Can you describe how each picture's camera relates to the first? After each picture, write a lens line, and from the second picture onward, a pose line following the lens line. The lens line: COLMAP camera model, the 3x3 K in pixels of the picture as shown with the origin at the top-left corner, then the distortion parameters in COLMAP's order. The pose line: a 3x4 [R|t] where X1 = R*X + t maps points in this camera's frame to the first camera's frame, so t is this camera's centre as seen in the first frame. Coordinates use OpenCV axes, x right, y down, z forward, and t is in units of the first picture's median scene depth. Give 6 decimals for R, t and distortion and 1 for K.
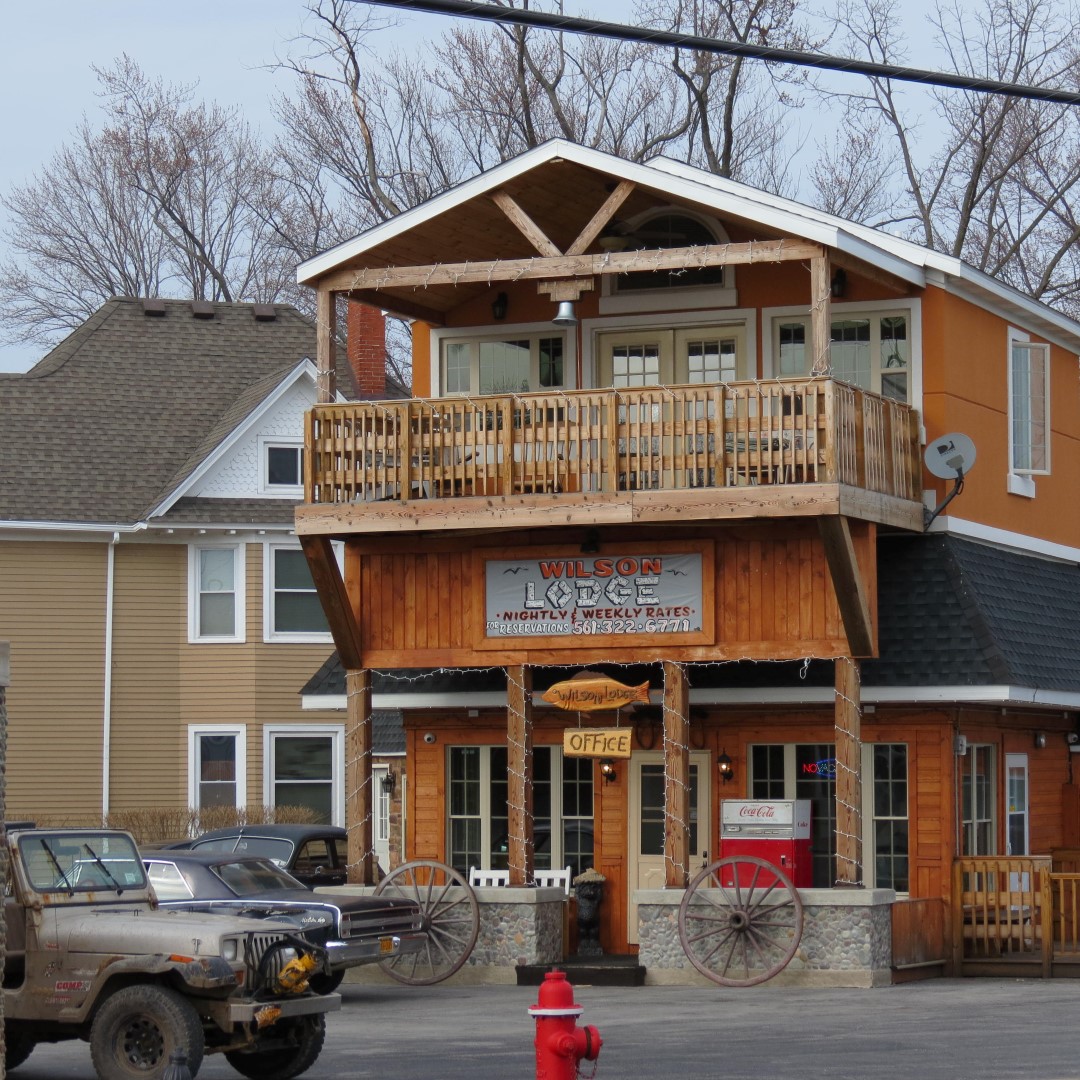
lens RADIAL K [[3176.9, 0, 540.0], [0, 3176.9, 540.0], [0, 0, 1]] dist [-0.548664, 24.610882]
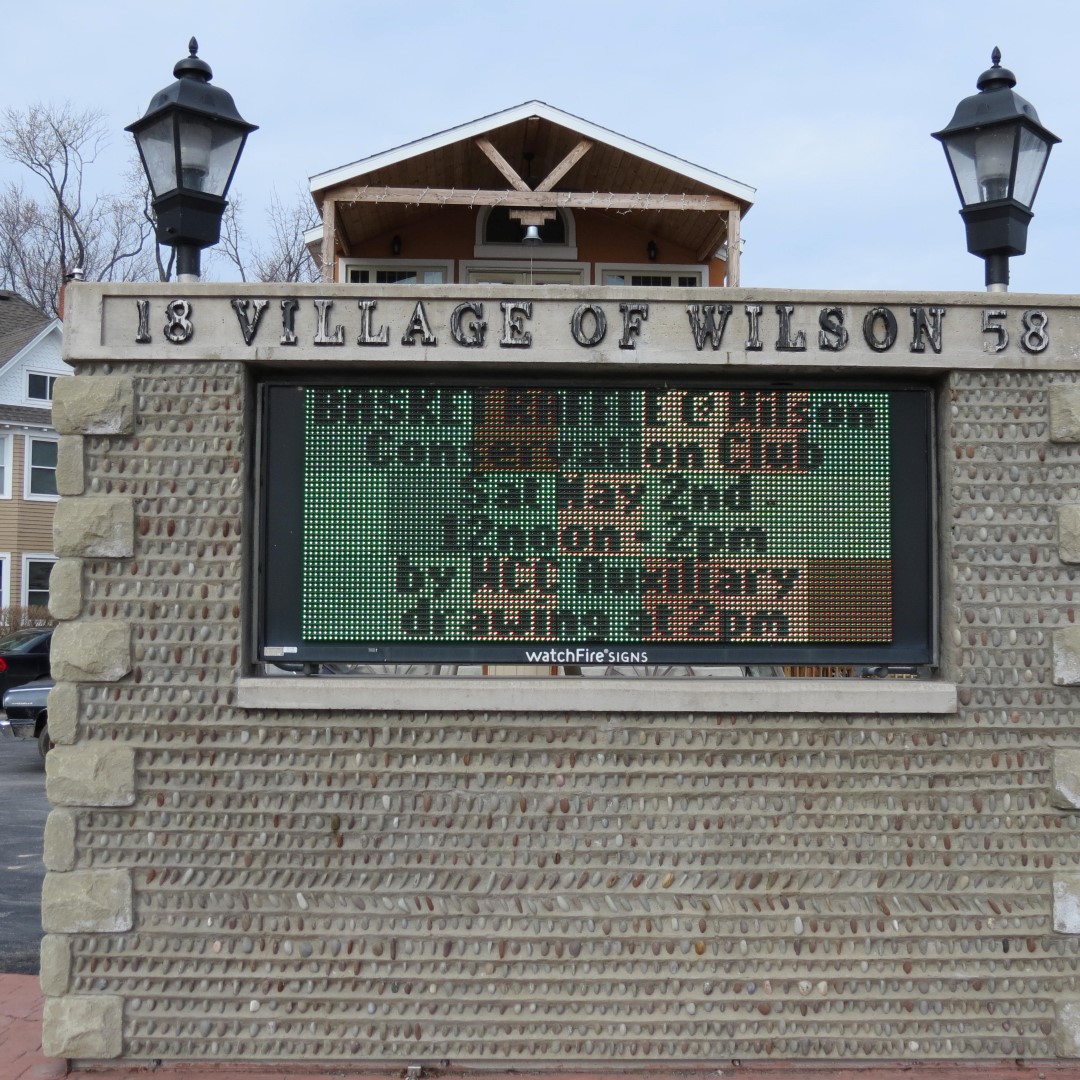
lens RADIAL K [[1356.4, 0, 540.0], [0, 1356.4, 540.0], [0, 0, 1]] dist [-0.065831, 0.042414]
pose [[0.900095, 0.030837, 0.434601, -0.229714], [-0.043734, 0.998849, 0.019705, 0.044446], [-0.433493, -0.036743, 0.900407, 0.482828]]
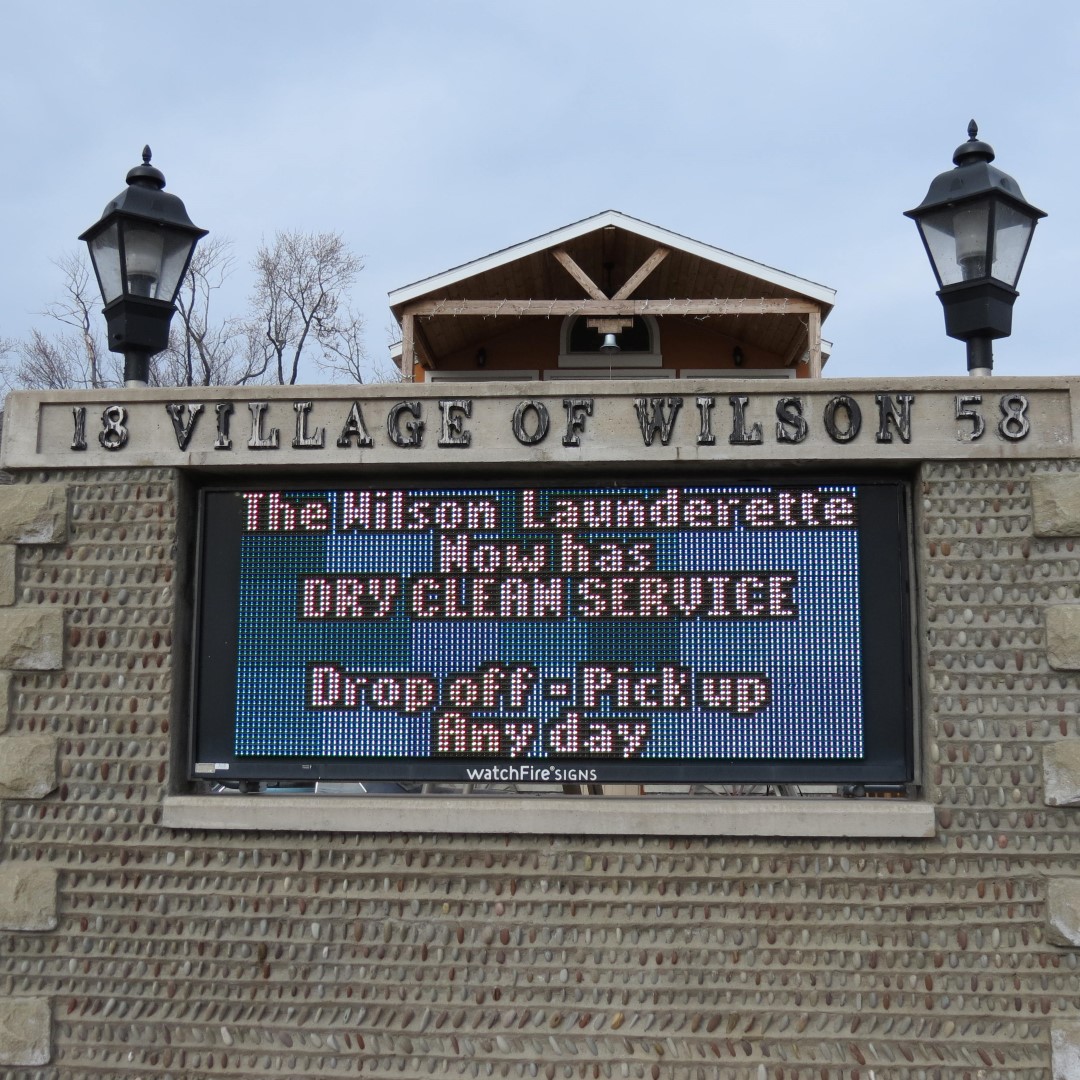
lens RADIAL K [[1356.4, 0, 540.0], [0, 1356.4, 540.0], [0, 0, 1]] dist [-0.065831, 0.042414]
pose [[0.935981, 0.052461, 0.348121, -0.210636], [-0.034359, 0.997727, -0.057975, 0.044038], [-0.350371, 0.042302, 0.935655, 0.483026]]
